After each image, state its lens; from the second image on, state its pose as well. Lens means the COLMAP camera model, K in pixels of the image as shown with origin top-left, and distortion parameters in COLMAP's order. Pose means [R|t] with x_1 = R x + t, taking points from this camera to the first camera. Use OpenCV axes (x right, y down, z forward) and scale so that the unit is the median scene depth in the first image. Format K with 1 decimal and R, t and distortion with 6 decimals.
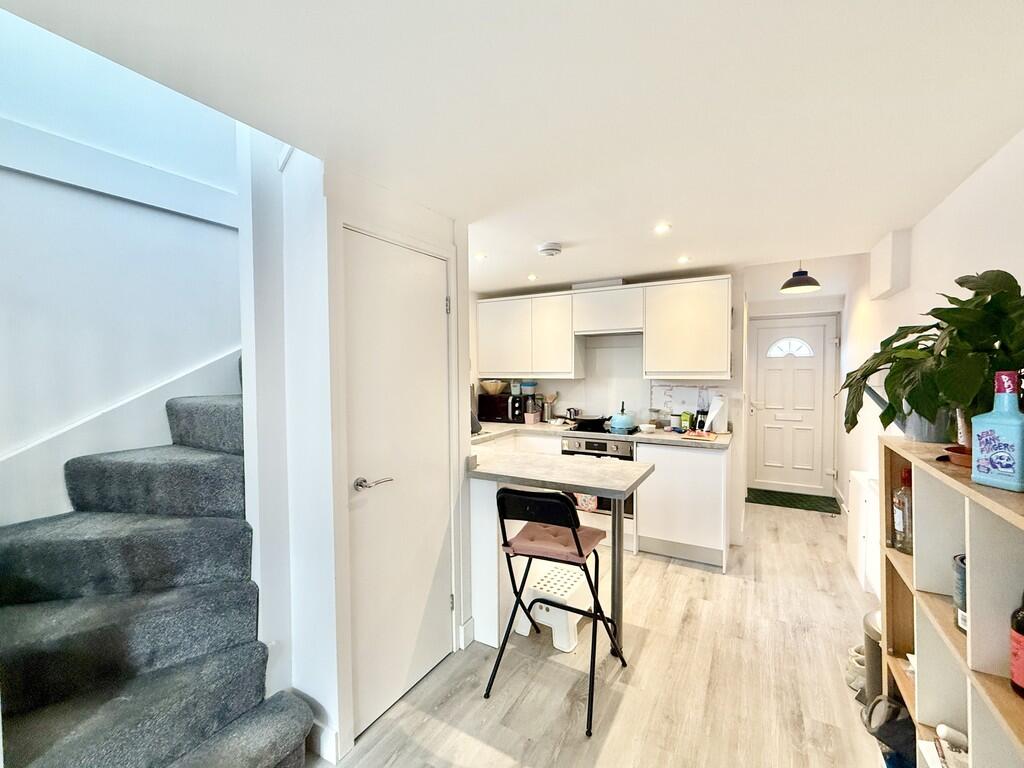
lens RADIAL K [[428.2, 0, 512.0], [0, 428.2, 384.0], [0, 0, 1]] dist [0.003430, 0.000044]
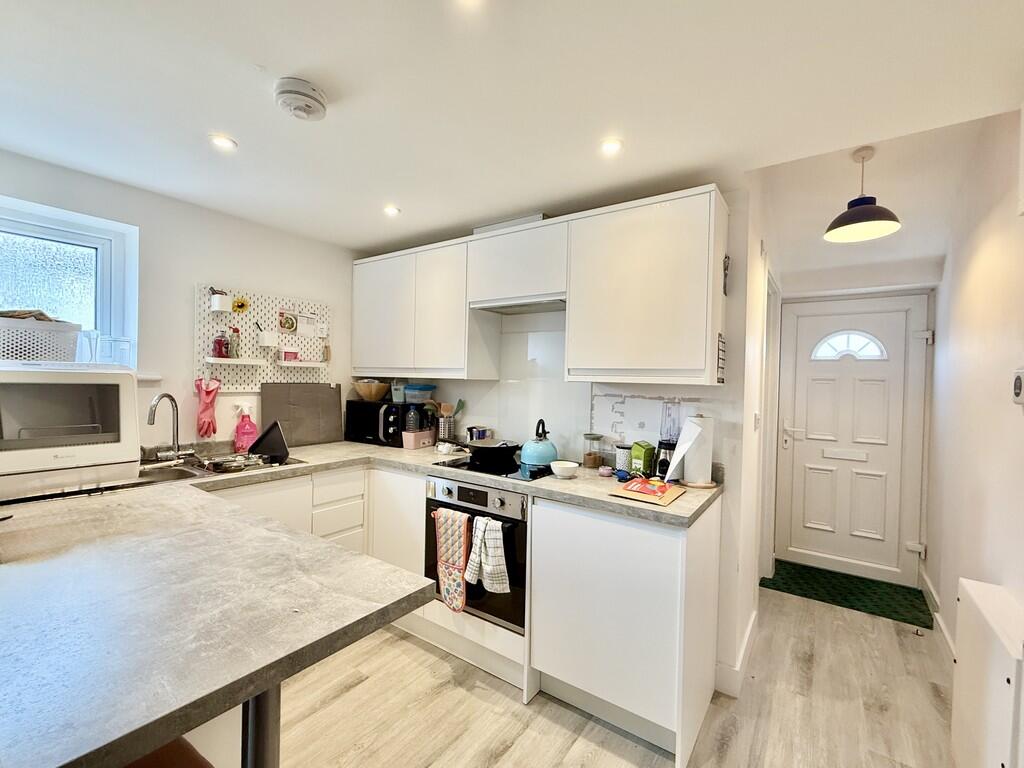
lens RADIAL K [[440.1, 0, 515.6], [0, 440.1, 385.0], [0, 0, 1]] dist [0.001740, 0.000282]
pose [[0.994996, 0.032010, -0.094649, 0.287616], [-0.034331, 0.999146, -0.023004, 0.008498], [0.093832, 0.026139, 0.995245, 0.396151]]
